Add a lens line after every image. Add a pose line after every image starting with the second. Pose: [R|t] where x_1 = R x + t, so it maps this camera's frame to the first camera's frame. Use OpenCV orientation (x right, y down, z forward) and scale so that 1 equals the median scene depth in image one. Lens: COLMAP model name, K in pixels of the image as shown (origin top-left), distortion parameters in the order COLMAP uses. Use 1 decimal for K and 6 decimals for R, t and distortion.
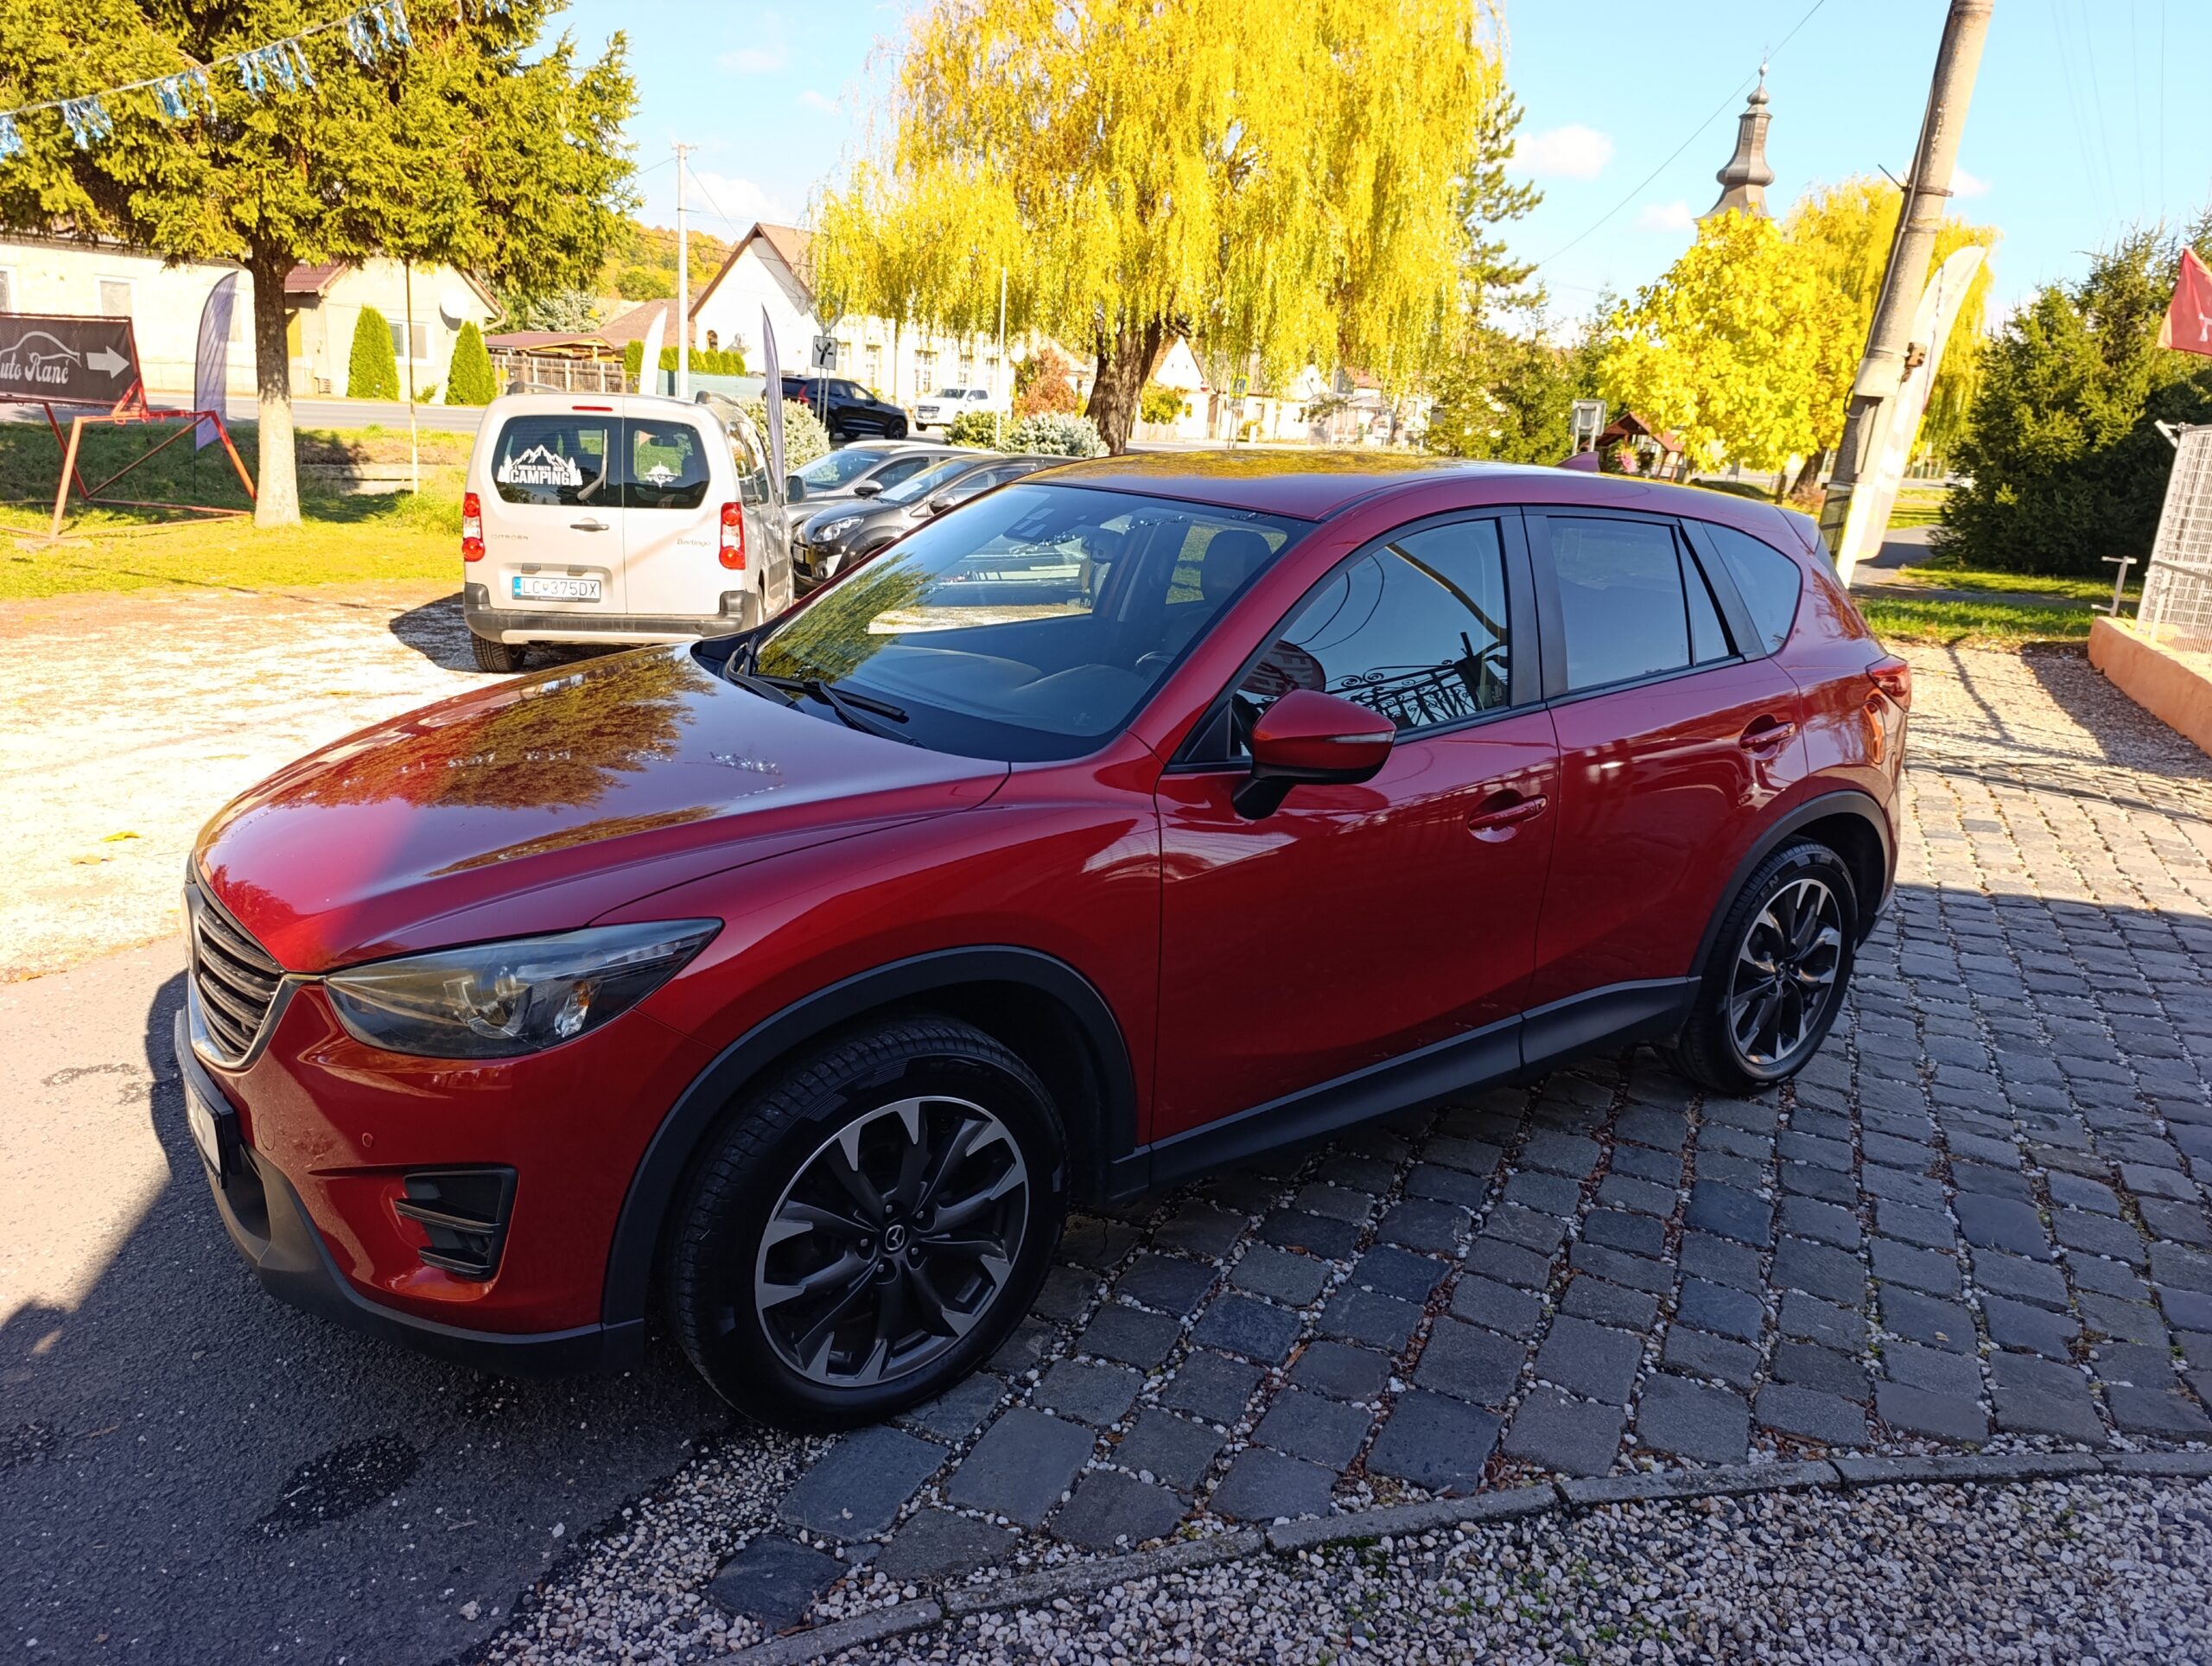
lens RADIAL K [[1480.6, 0, 1141.8], [0, 1480.6, 805.5], [0, 0, 1]] dist [0.022334, -0.031560]
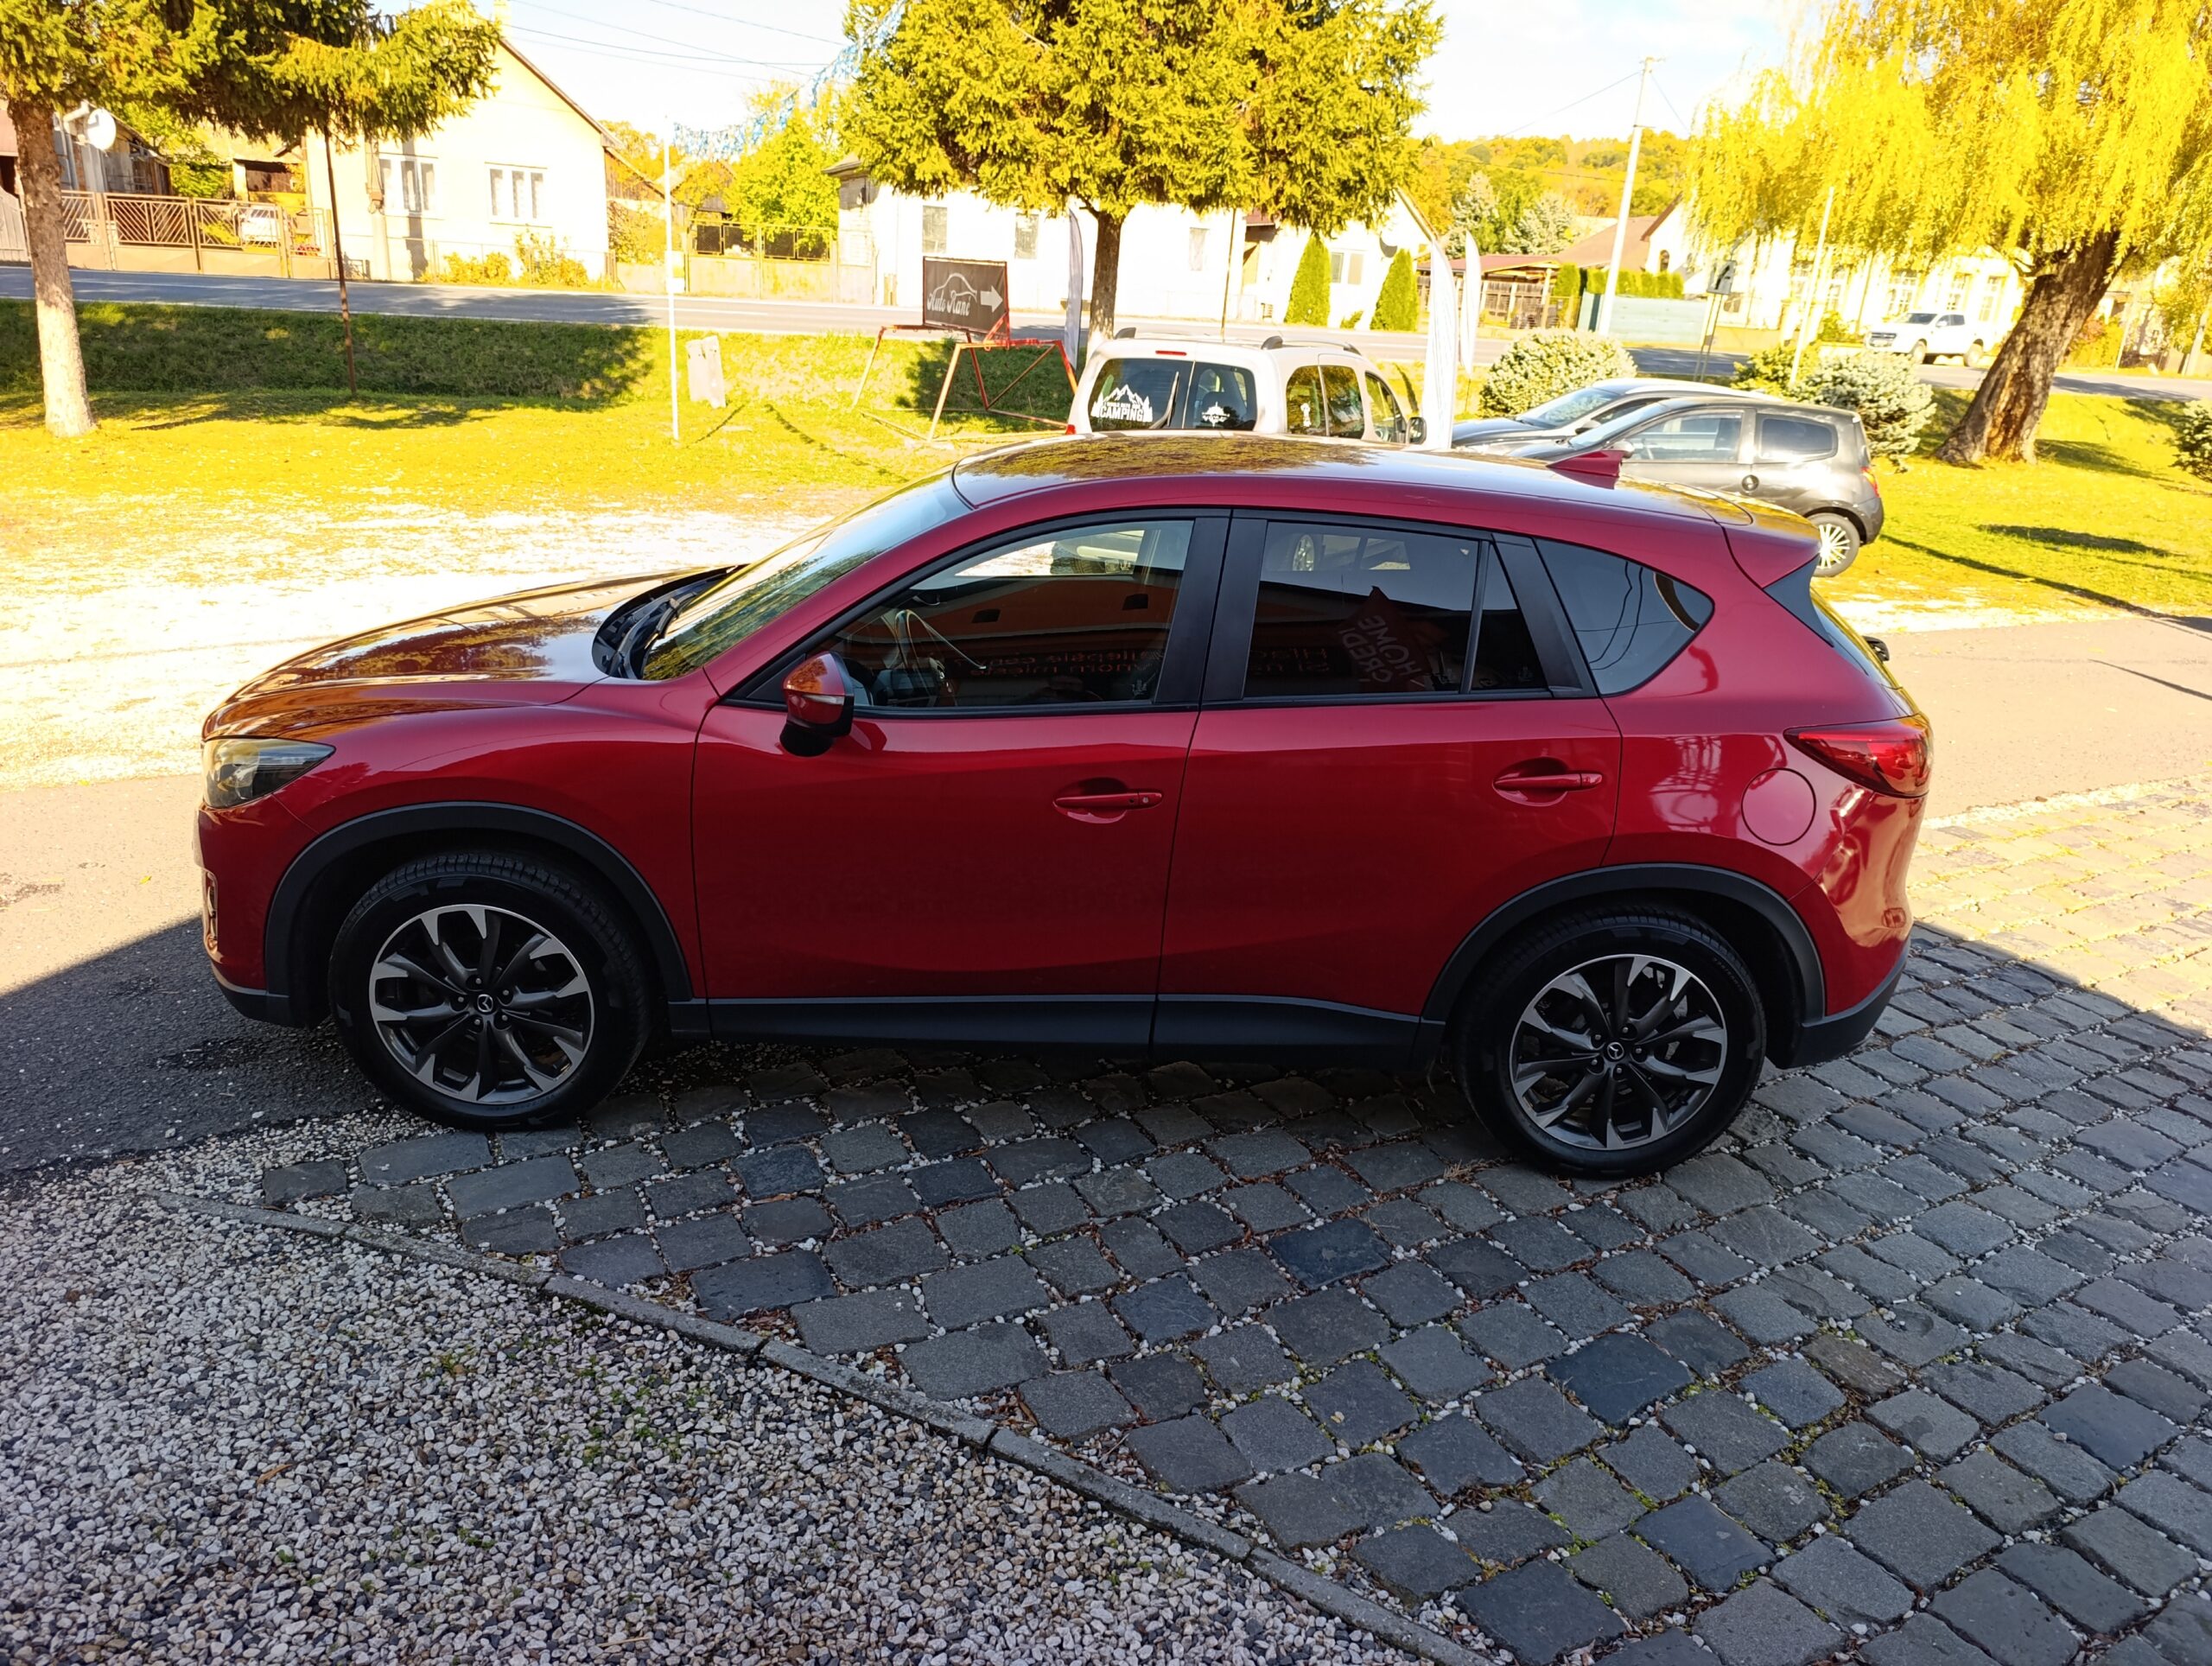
lens RADIAL K [[1507.2, 0, 1172.0], [0, 1507.2, 810.1], [0, 0, 1]] dist [0.040950, -0.062476]
pose [[0.825764, 0.181144, -0.534135, 0.233654], [-0.156278, 0.983427, 0.091911, -0.025223], [0.541932, 0.007577, 0.840388, 0.032609]]
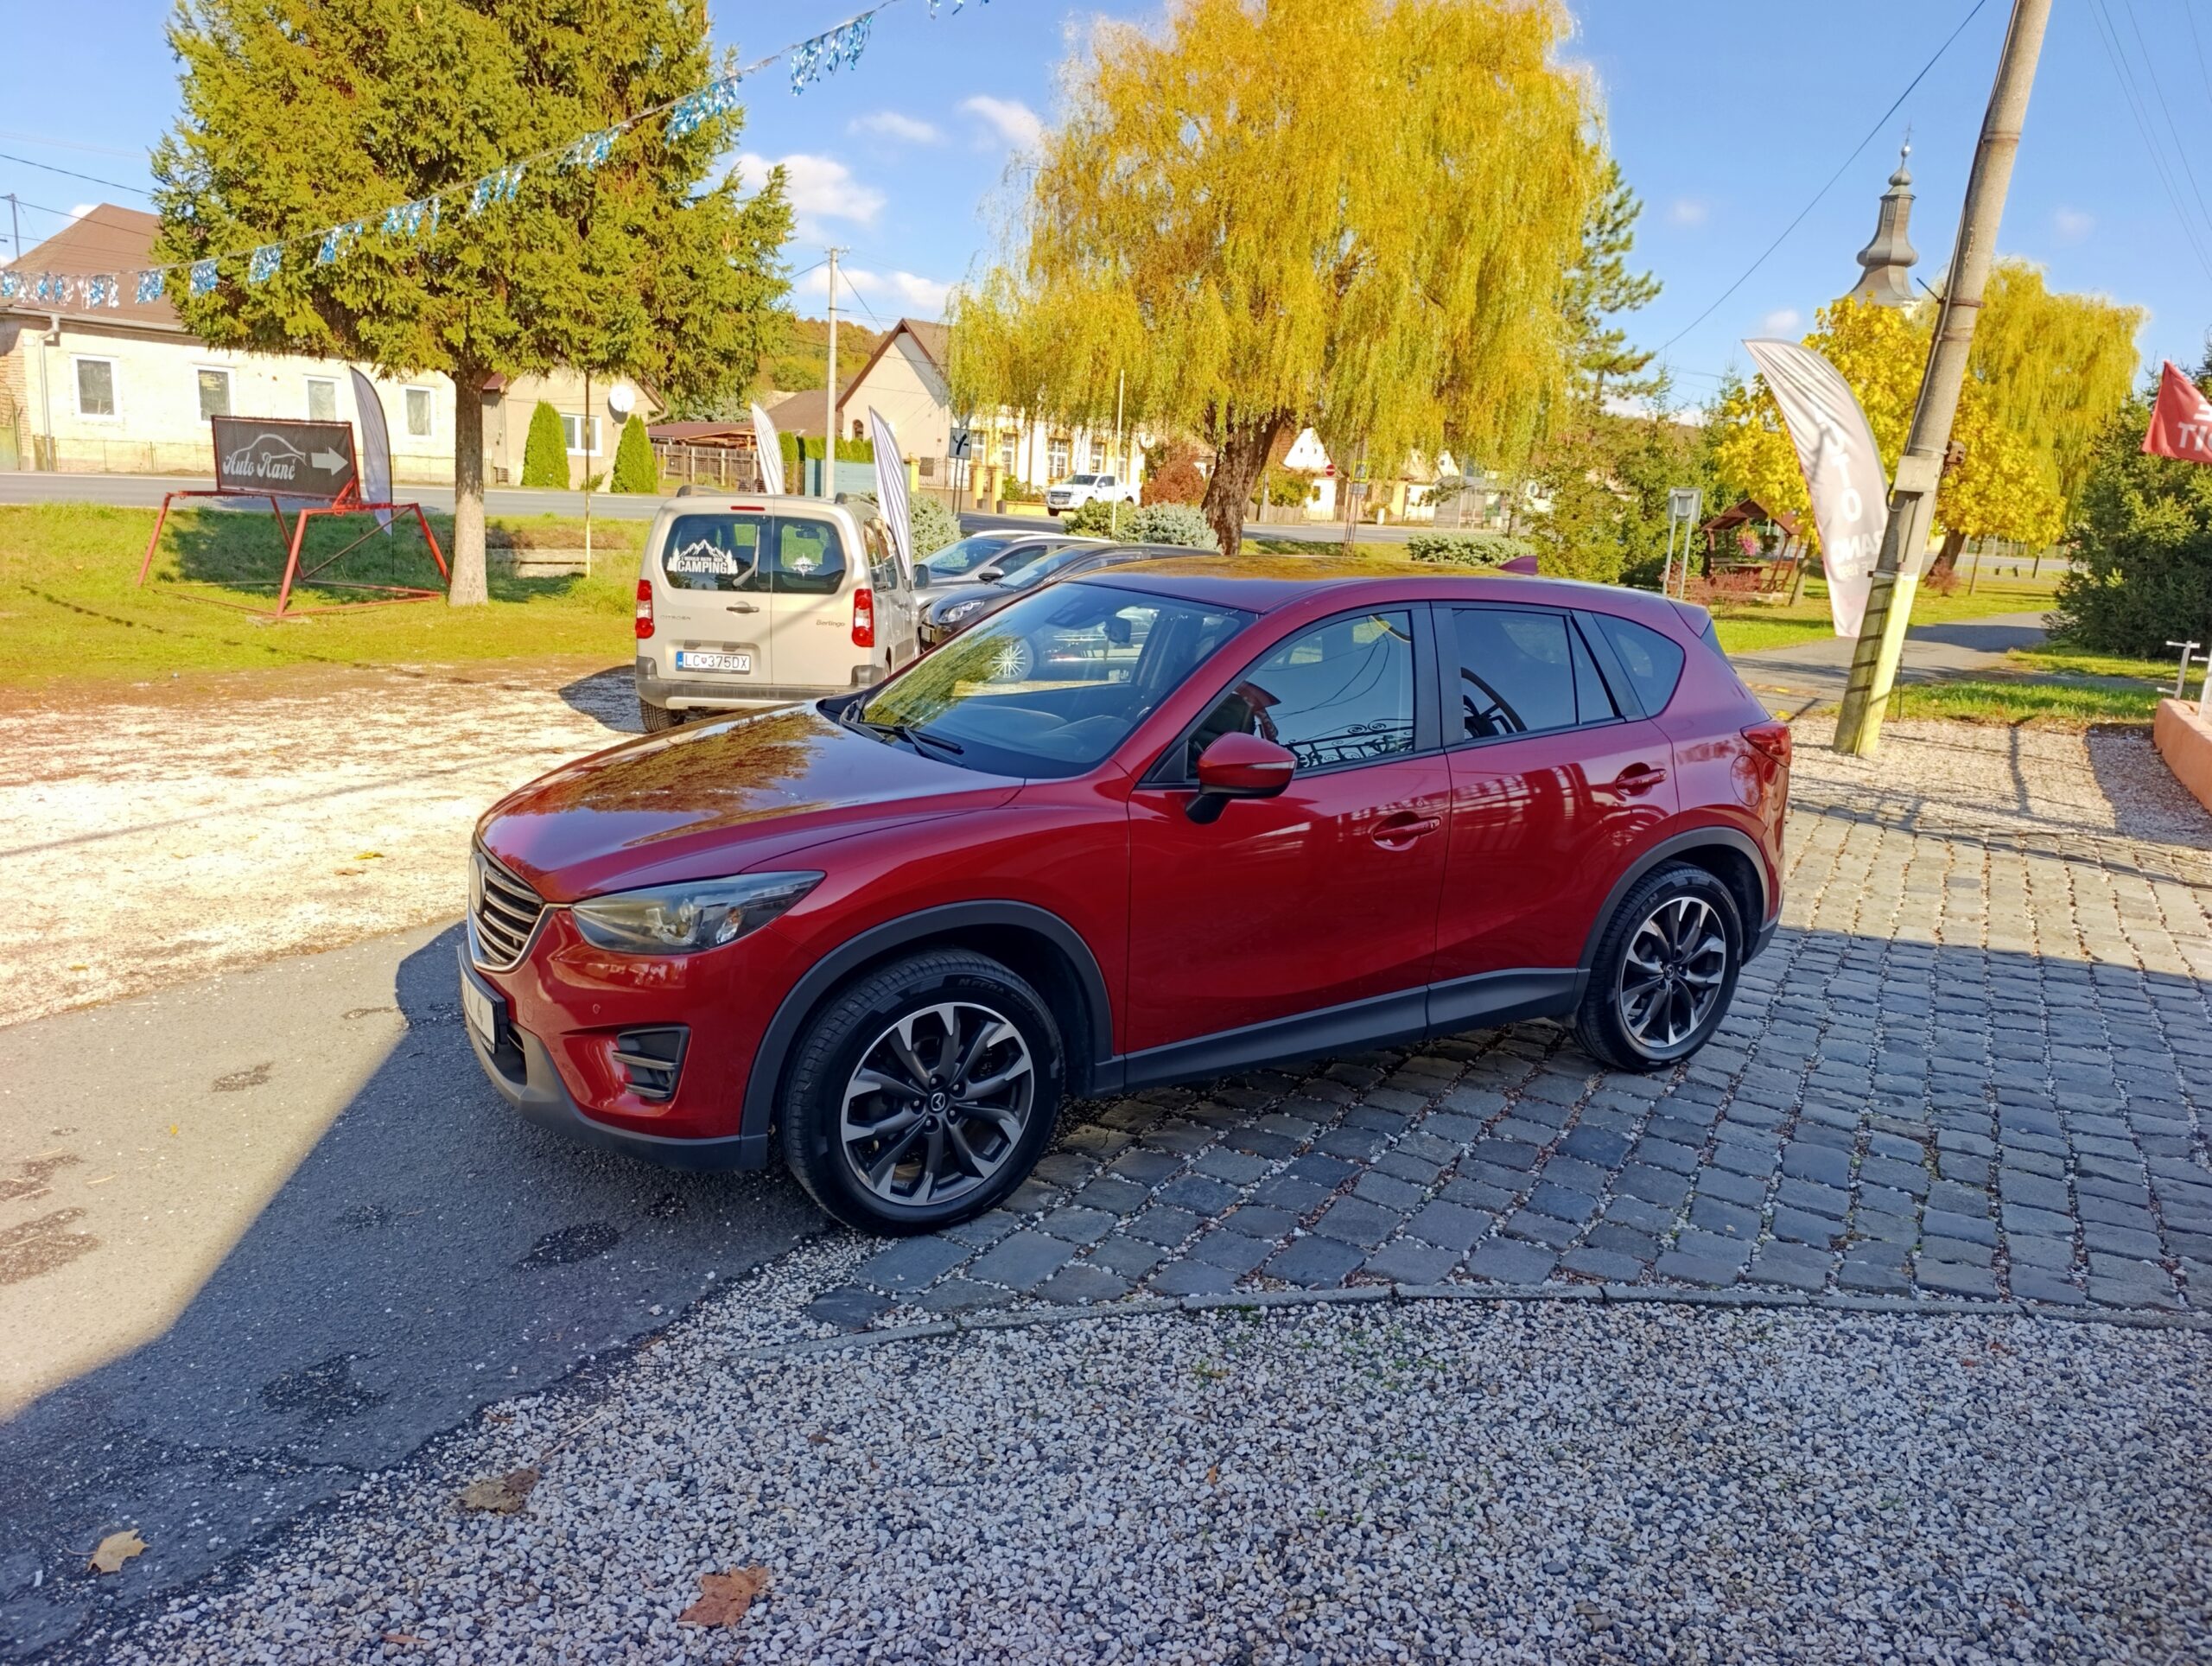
lens RADIAL K [[1469.2, 0, 1162.0], [0, 1469.2, 824.0], [0, 0, 1]] dist [0.043260, -0.057380]
pose [[0.997266, 0.014191, -0.072515, 0.032487], [-0.017043, 0.999099, -0.038866, 0.015124], [0.071898, 0.039996, 0.996610, -0.093940]]
